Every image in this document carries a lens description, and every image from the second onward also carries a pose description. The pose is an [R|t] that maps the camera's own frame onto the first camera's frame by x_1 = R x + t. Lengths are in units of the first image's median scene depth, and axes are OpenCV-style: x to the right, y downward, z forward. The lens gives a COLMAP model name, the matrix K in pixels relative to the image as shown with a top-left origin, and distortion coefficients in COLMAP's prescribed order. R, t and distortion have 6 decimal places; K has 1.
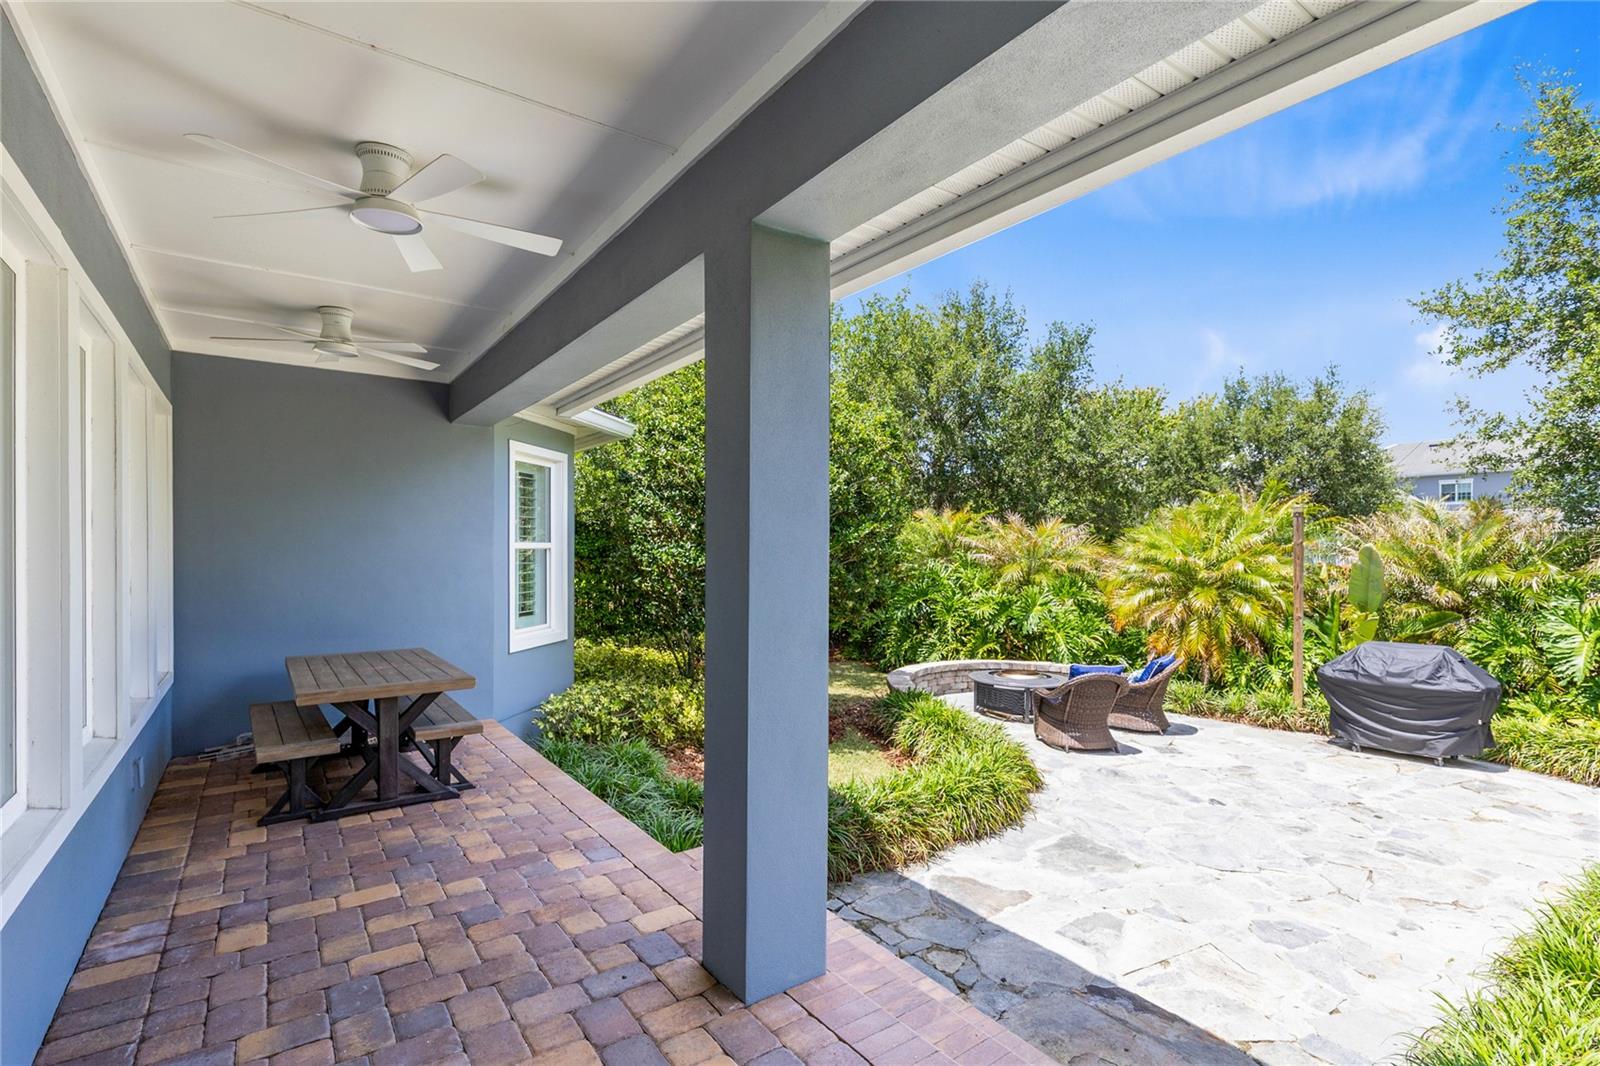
lens RADIAL K [[744.4, 0, 795.9], [0, 744.4, 549.0], [0, 0, 1]] dist [-0.002769, -0.000569]
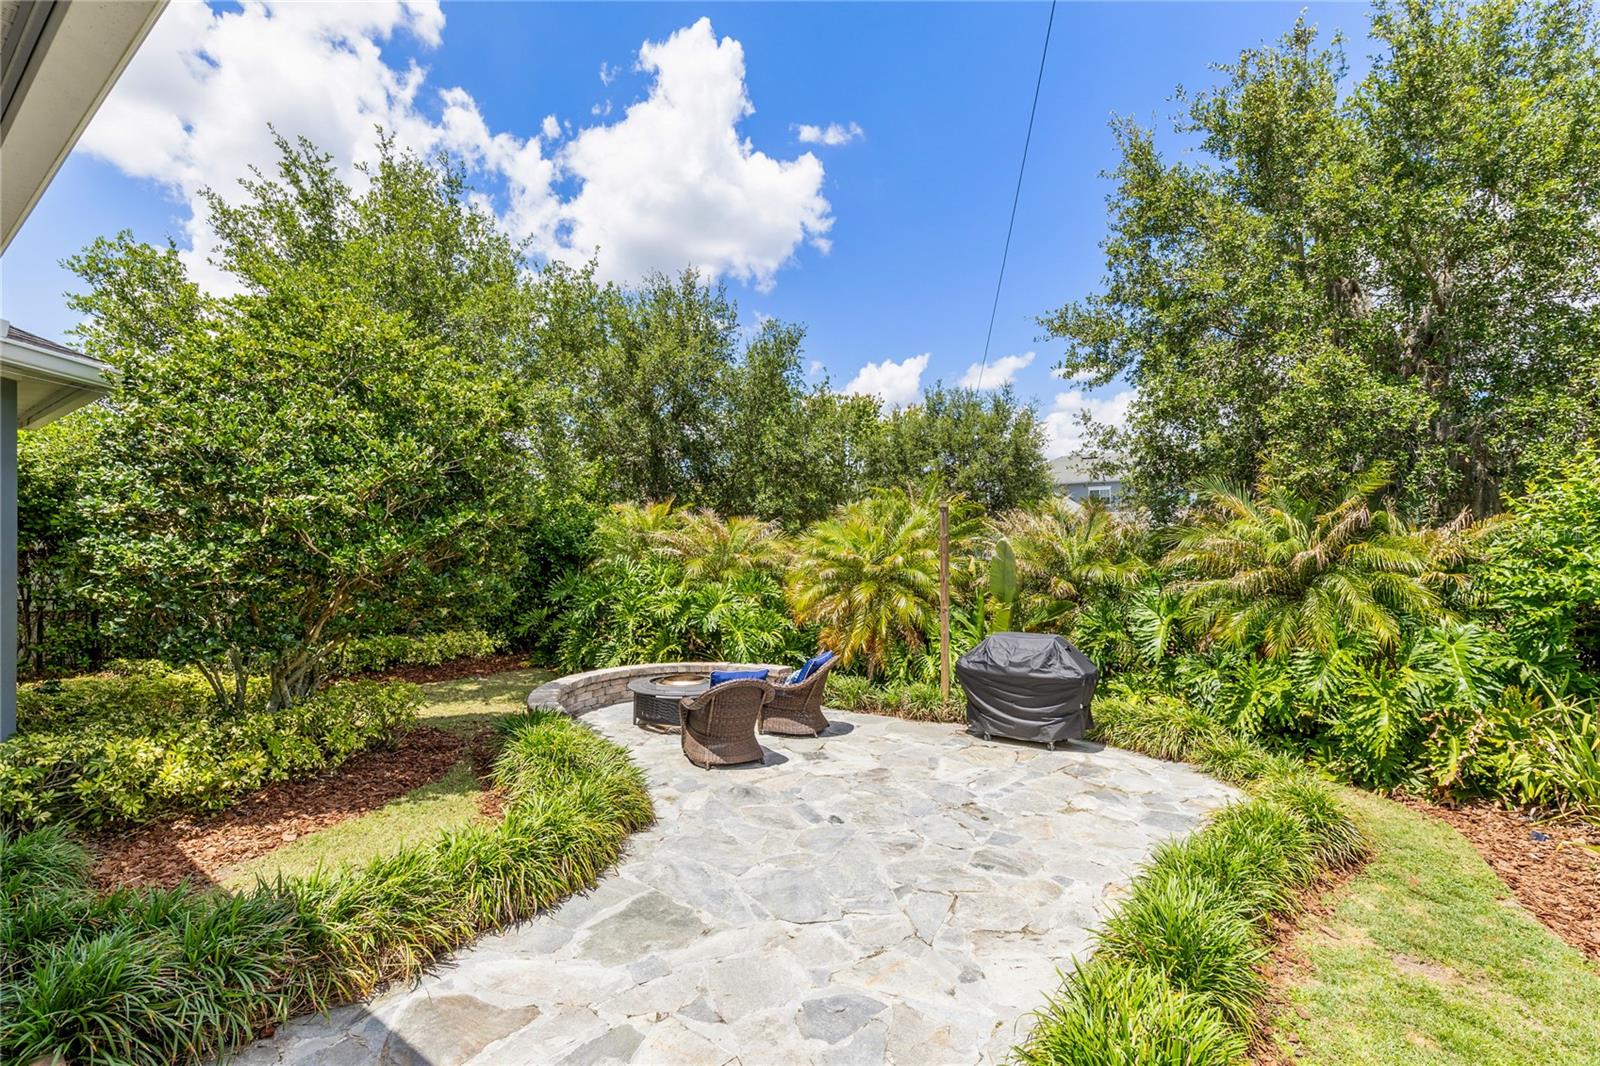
lens RADIAL K [[718.6, 0, 806.8], [0, 718.6, 532.4], [0, 0, 1]] dist [0.002425, 0.000079]
pose [[0.946417, 0.004749, 0.322912, 0.176437], [0.000275, 0.999880, -0.015511, 0.000533], [-0.322947, 0.014769, 0.946302, 0.122179]]
